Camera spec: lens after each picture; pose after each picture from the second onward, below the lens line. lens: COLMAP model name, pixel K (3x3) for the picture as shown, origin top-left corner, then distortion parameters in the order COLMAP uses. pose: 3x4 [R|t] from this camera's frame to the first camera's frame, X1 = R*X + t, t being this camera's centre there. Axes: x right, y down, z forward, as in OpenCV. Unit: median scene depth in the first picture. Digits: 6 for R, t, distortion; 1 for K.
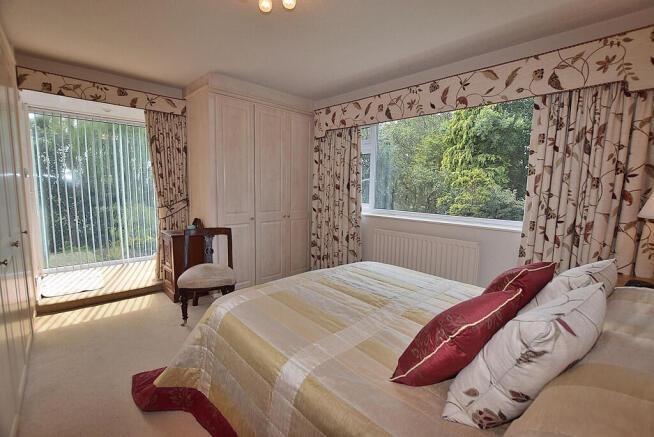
lens RADIAL K [[291.3, 0, 330.5], [0, 291.3, 219.7], [0, 0, 1]] dist [-0.023978, 0.001460]
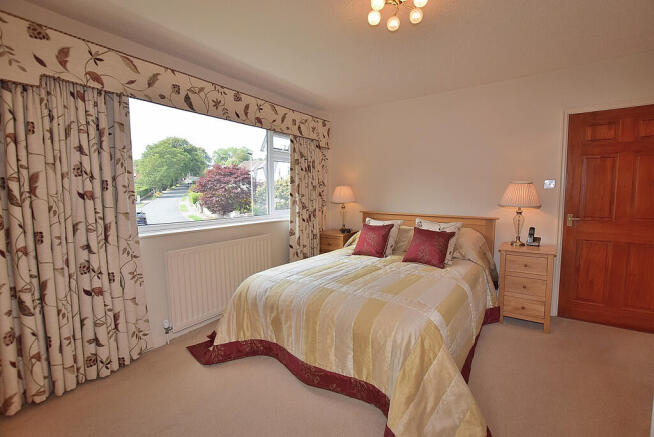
lens RADIAL K [[291.3, 0, 331.0], [0, 291.3, 218.5], [0, 0, 1]] dist [-0.023978, 0.001460]
pose [[-0.193720, -0.121967, 0.973446, -0.899895], [0.092068, 0.985603, 0.141813, -0.158984], [-0.976727, 0.117095, -0.179702, 1.029024]]
